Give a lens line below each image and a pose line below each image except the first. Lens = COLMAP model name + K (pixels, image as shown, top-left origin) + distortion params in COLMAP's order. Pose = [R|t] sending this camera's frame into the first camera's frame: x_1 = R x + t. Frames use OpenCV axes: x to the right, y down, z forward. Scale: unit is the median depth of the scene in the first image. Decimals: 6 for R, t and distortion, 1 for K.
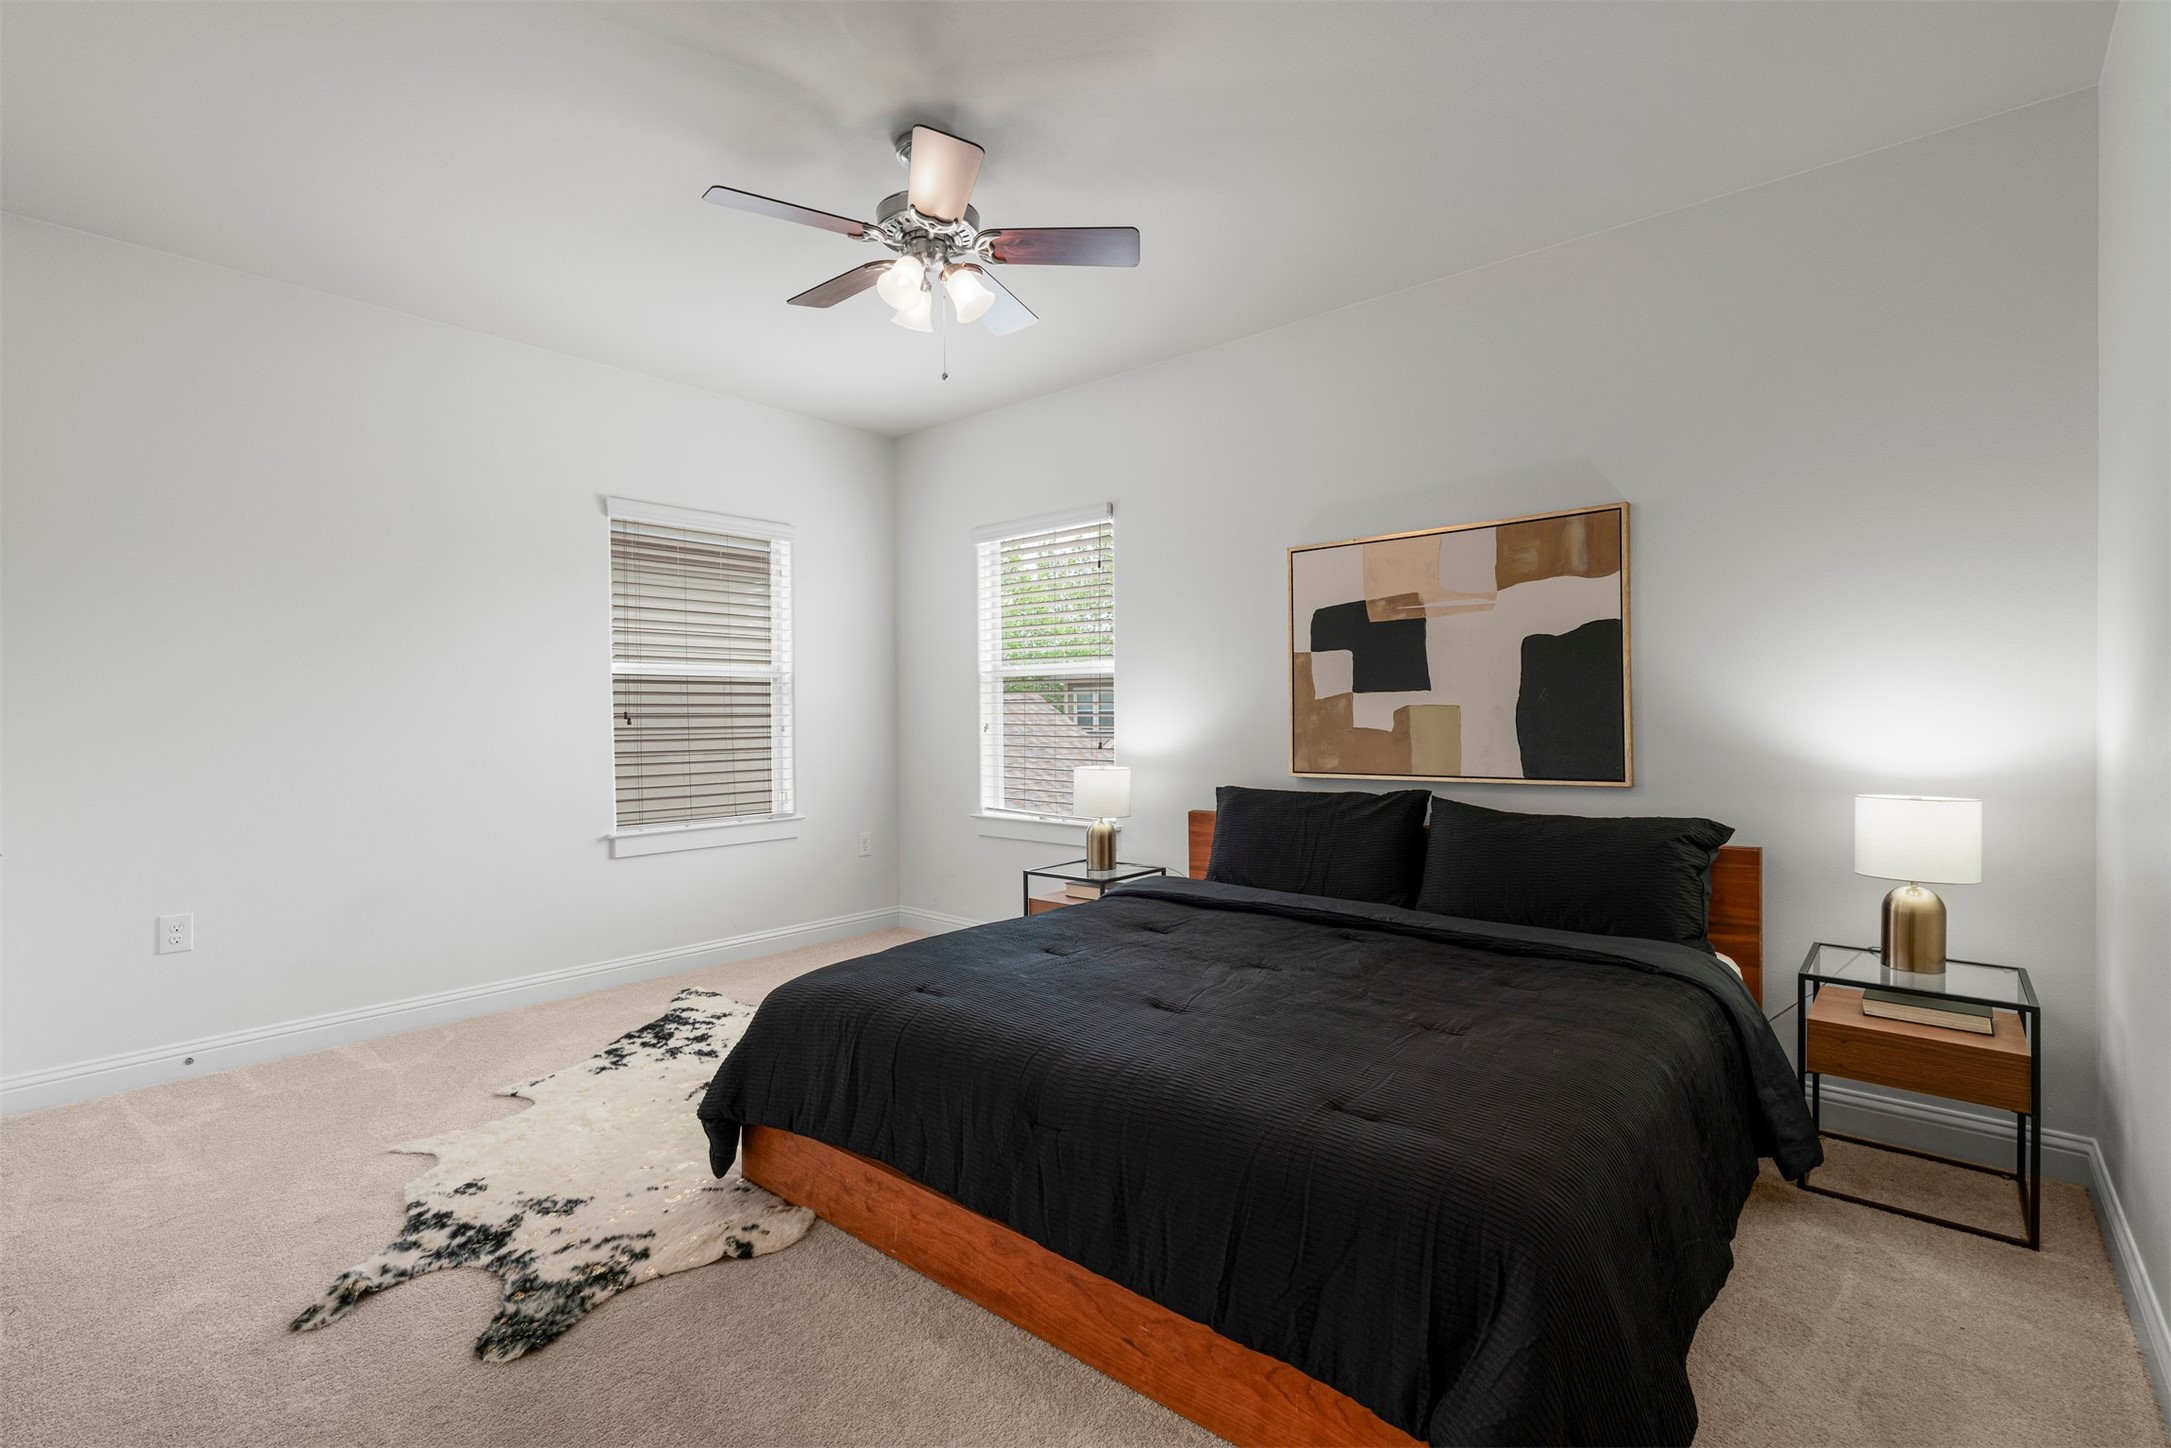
lens RADIAL K [[989.3, 0, 1091.6], [0, 989.3, 726.5], [0, 0, 1]] dist [-0.008350, 0.002212]
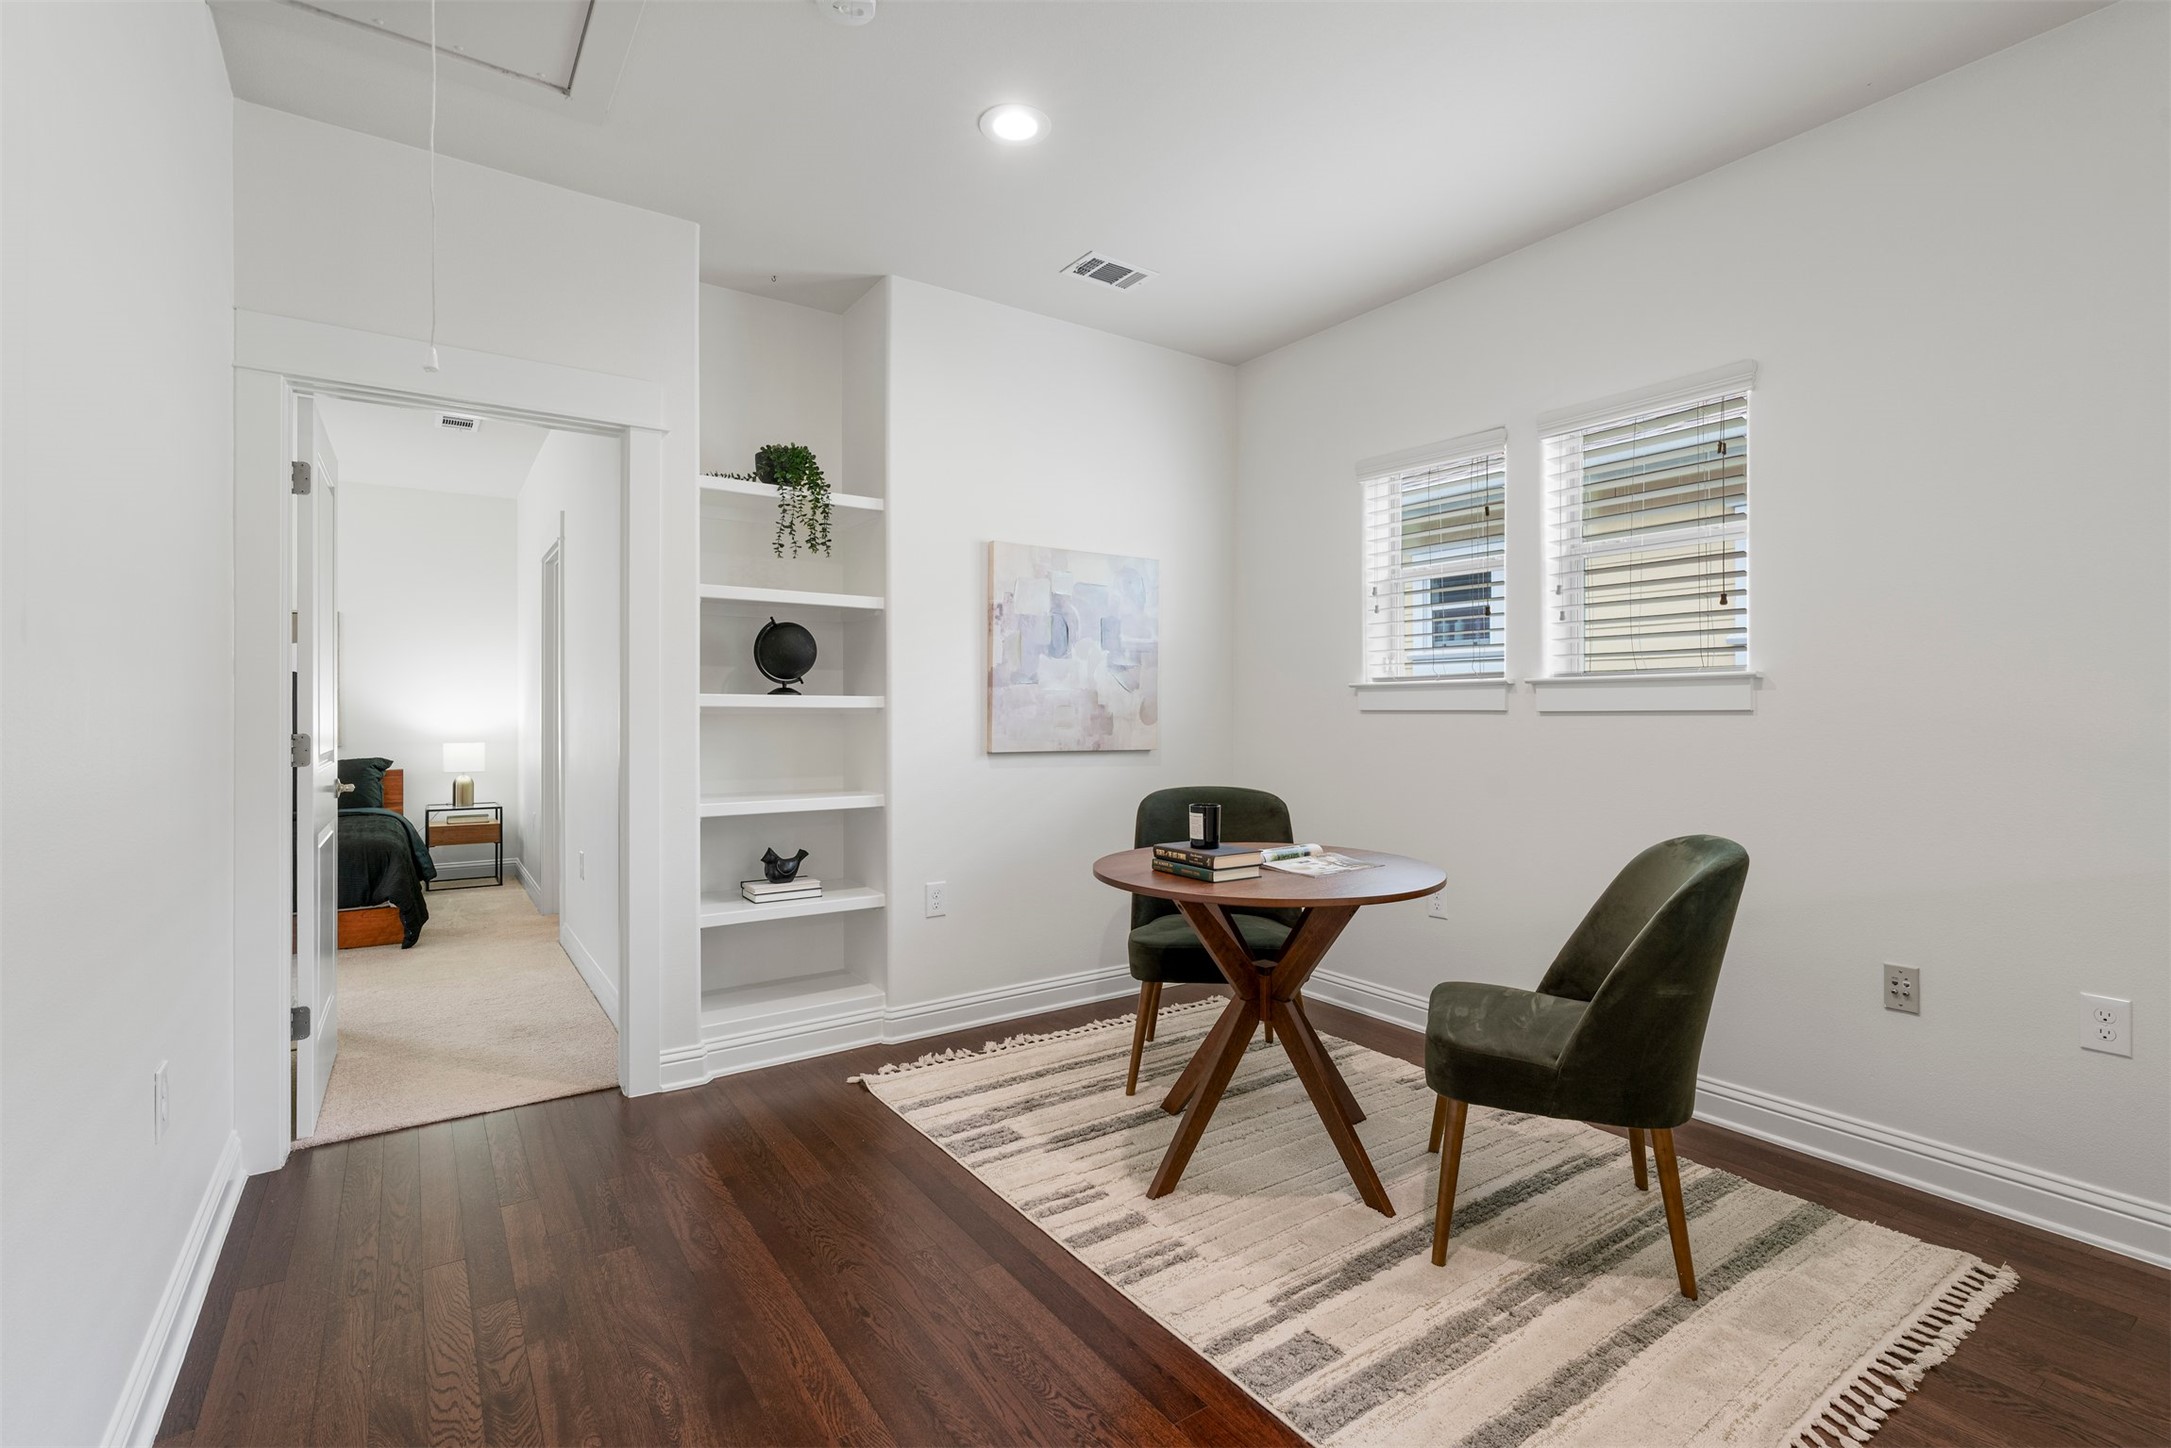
lens RADIAL K [[989.3, 0, 1091.6], [0, 989.3, 721.1], [0, 0, 1]] dist [-0.008350, 0.002212]
pose [[0.260867, -0.004466, 0.965364, -1.370396], [0.005228, 0.999981, 0.003214, 0.009542], [-0.965360, 0.004208, 0.260886, -1.419385]]
